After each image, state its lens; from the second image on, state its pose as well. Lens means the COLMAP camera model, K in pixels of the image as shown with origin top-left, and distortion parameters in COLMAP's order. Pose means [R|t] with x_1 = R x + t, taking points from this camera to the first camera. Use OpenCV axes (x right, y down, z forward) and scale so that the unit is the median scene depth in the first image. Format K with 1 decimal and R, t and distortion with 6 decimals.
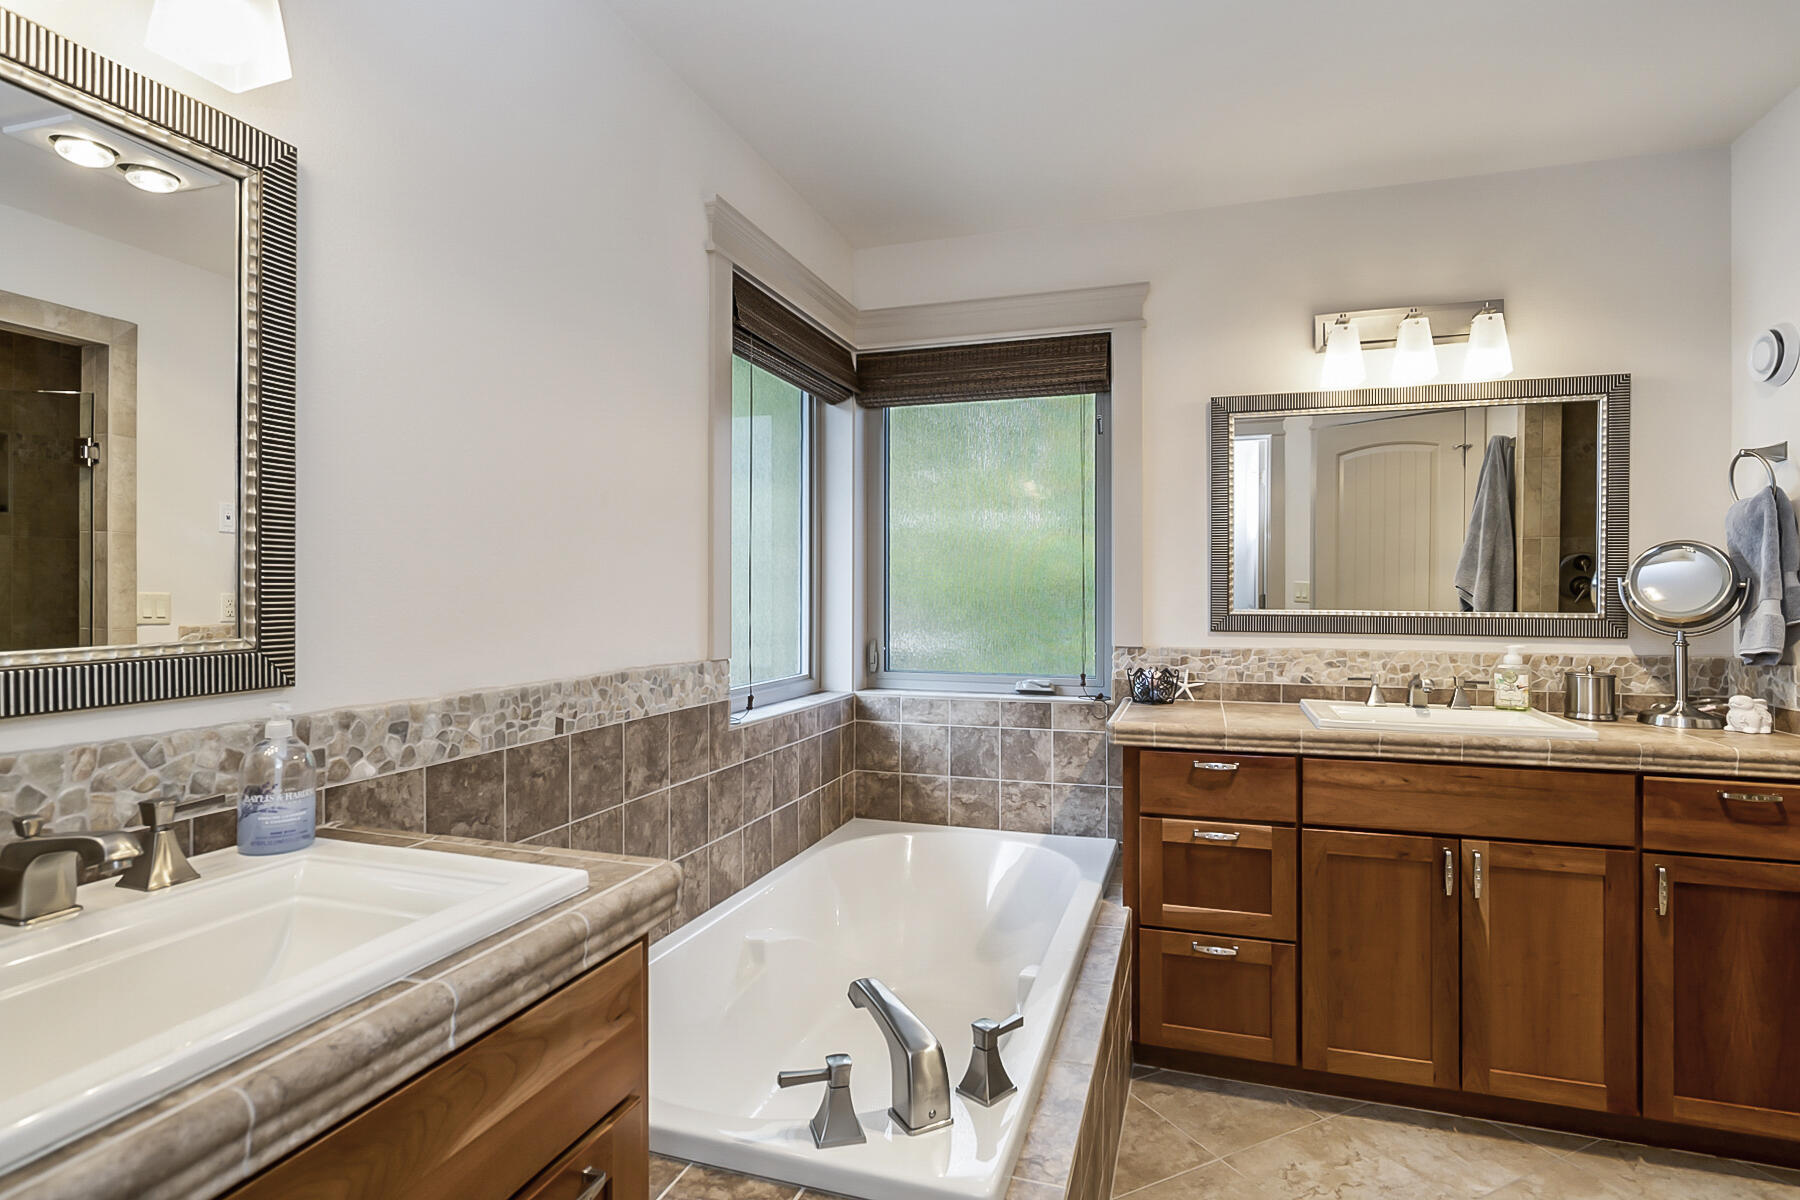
lens RADIAL K [[910.2, 0, 908.1], [0, 910.2, 598.6], [0, 0, 1]] dist [-0.014647, 0.007596]
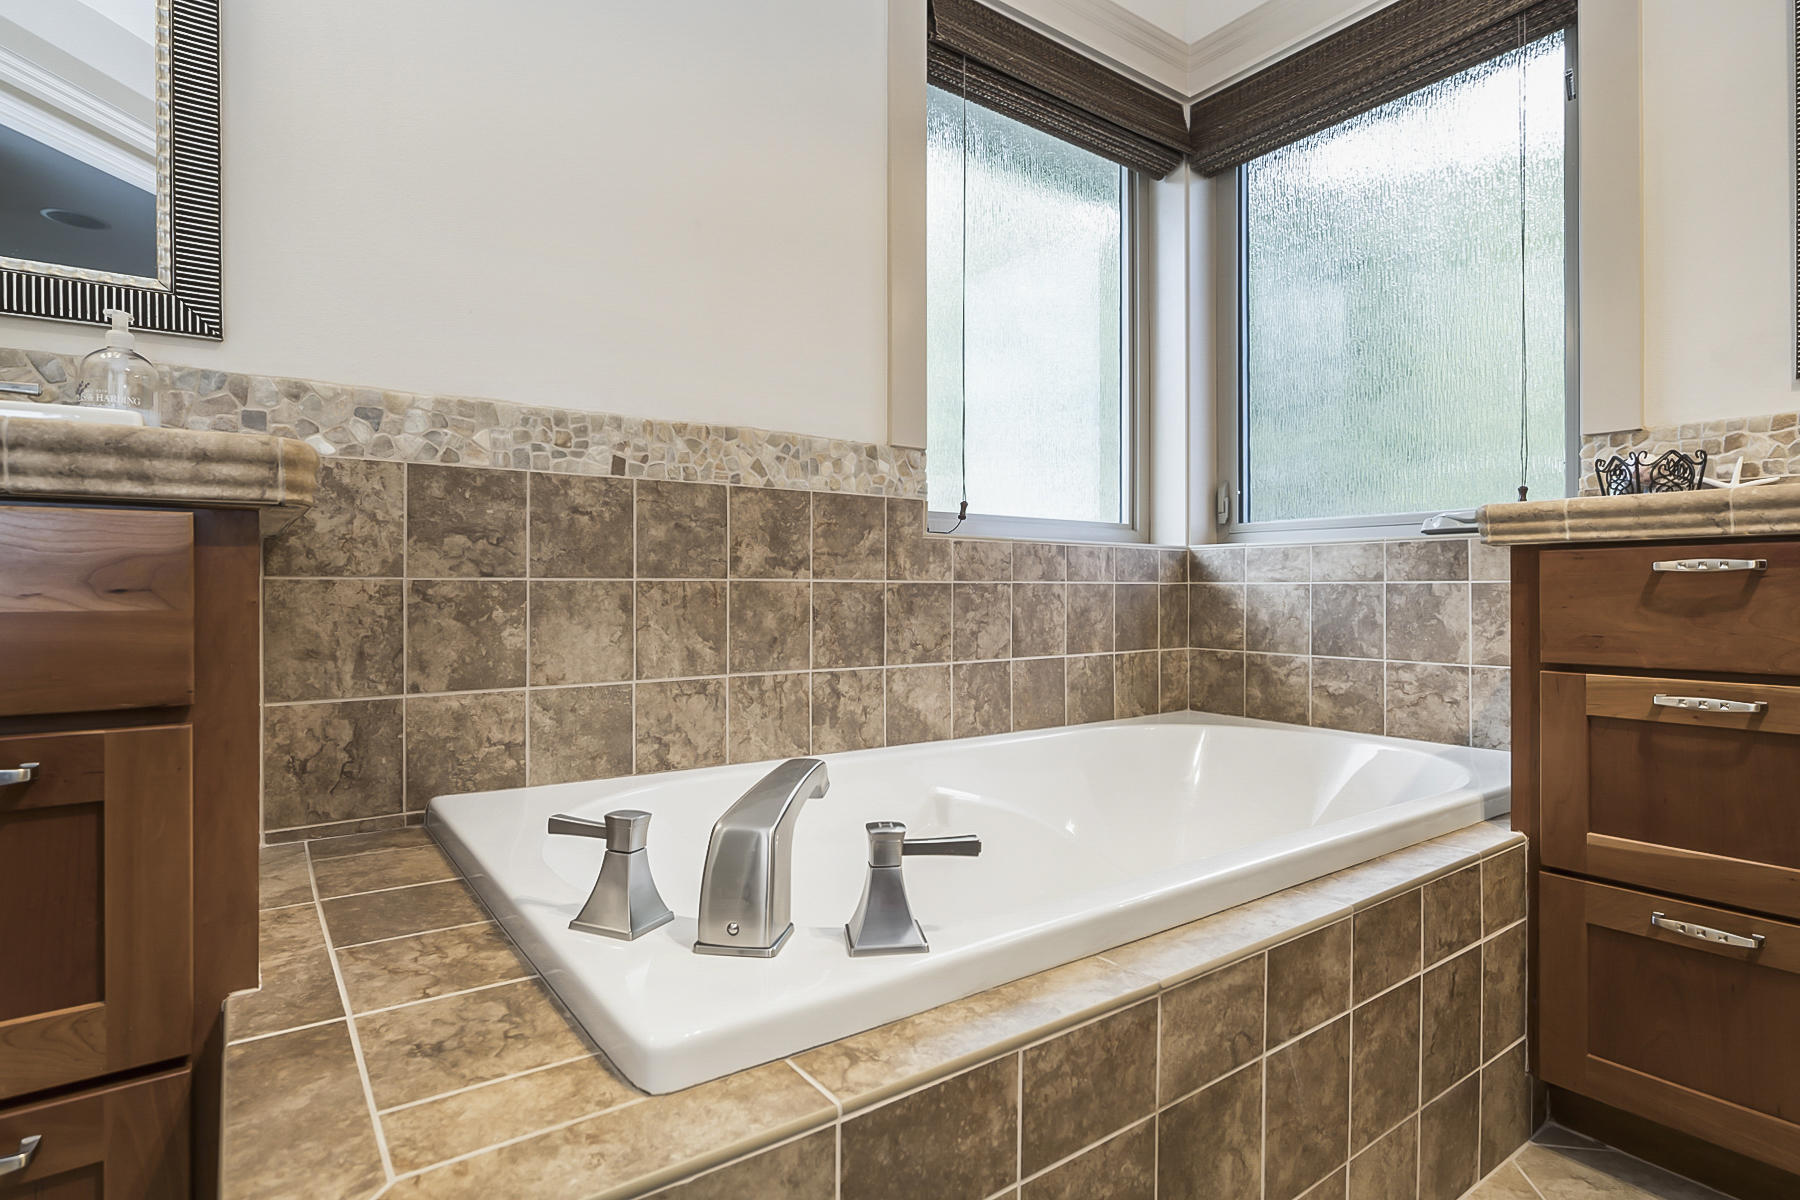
lens RADIAL K [[910.2, 0, 898.0], [0, 910.2, 592.1], [0, 0, 1]] dist [-0.014647, 0.007596]
pose [[0.809811, 0.000596, -0.586691, 0.271336], [0.000216, 0.999999, 0.001314, 0.198268], [0.586691, -0.001191, 0.809810, 0.332534]]
